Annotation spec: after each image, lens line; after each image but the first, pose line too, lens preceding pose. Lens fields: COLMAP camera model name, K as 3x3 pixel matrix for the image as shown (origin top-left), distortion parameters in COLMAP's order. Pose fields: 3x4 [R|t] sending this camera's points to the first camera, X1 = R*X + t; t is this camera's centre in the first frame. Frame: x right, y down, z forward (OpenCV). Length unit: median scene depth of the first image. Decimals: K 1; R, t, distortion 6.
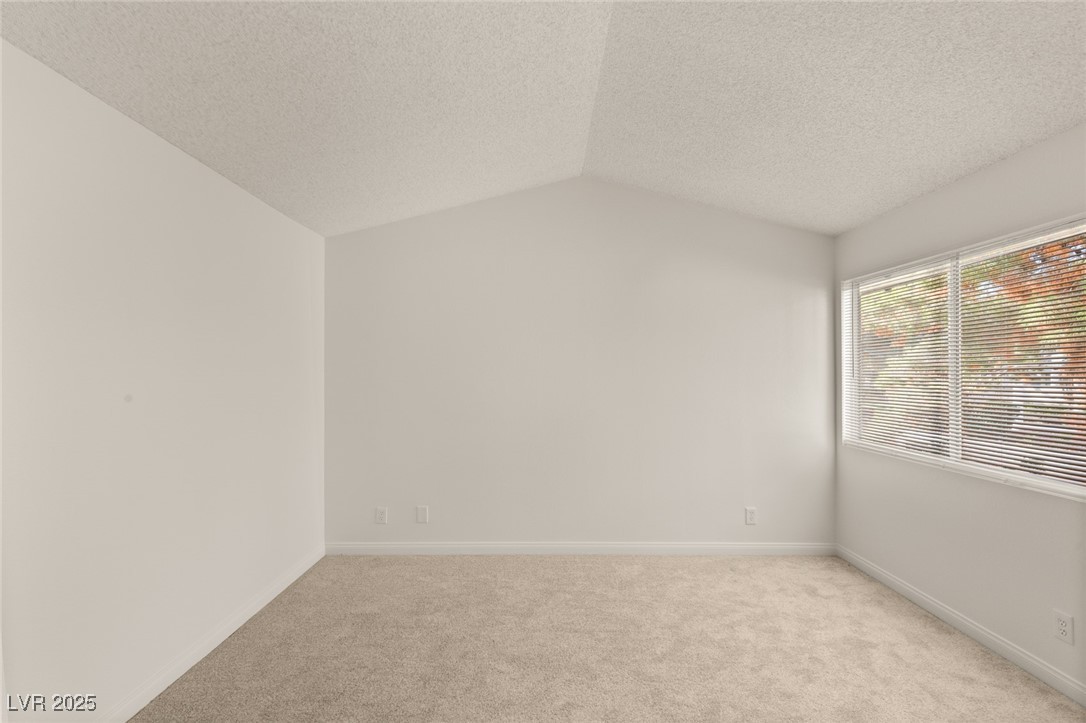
lens RADIAL K [[492.7, 0, 538.4], [0, 492.7, 373.2], [0, 0, 1]] dist [0.001828, -0.000032]
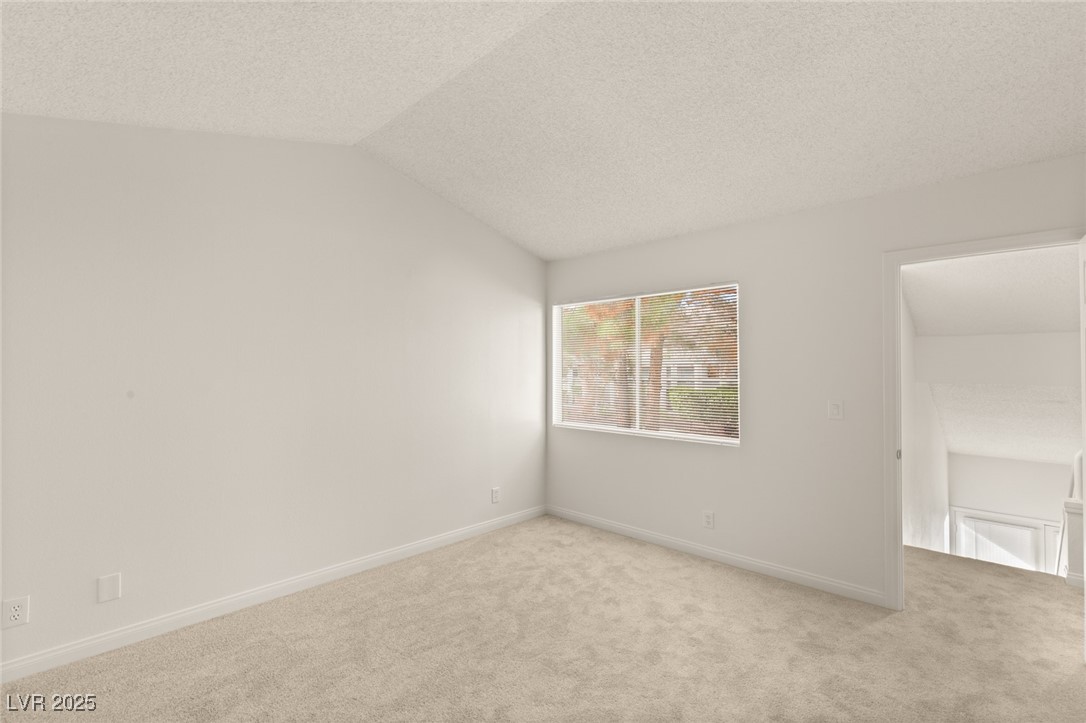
lens RADIAL K [[489.0, 0, 541.2], [0, 489.0, 366.8], [0, 0, 1]] dist [0.002837, -0.000265]
pose [[0.684574, 0.006108, 0.728918, -0.390169], [-0.004854, 0.999981, -0.003820, -0.003825], [-0.728927, -0.000923, 0.684591, 0.182086]]
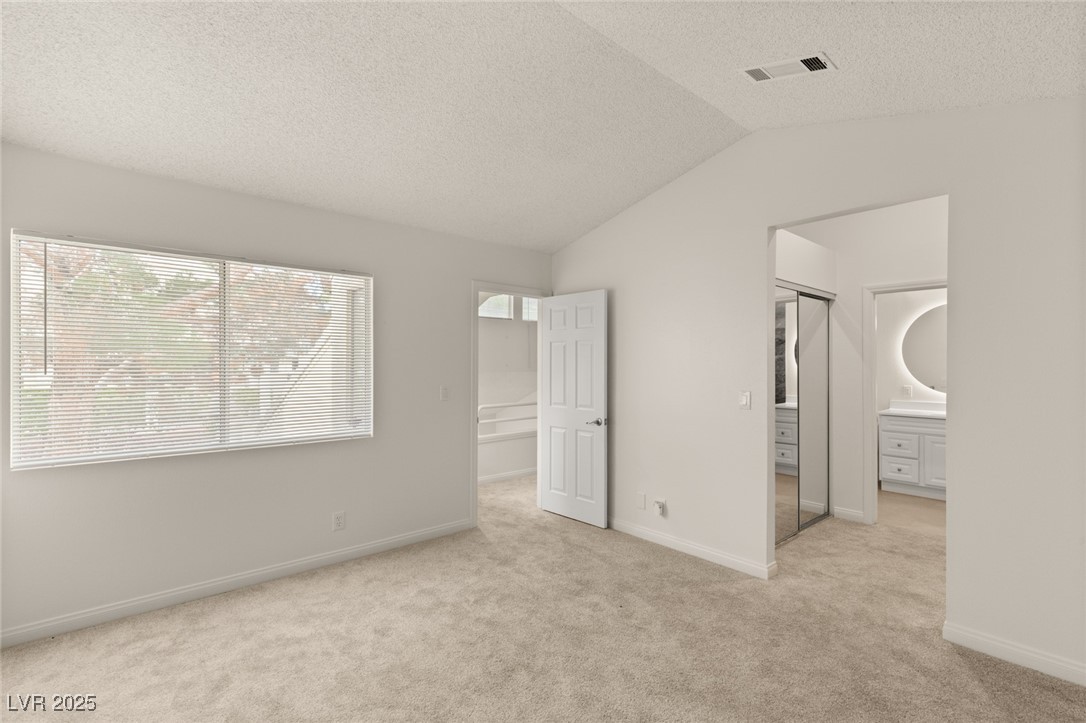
lens RADIAL K [[489.0, 0, 541.2], [0, 489.0, 366.8], [0, 0, 1]] dist [0.002837, -0.000265]
pose [[-0.662135, -0.008406, 0.749337, -0.386159], [-0.009620, 0.999950, 0.002717, 0.000149], [-0.749323, -0.005410, -0.662183, 1.074644]]
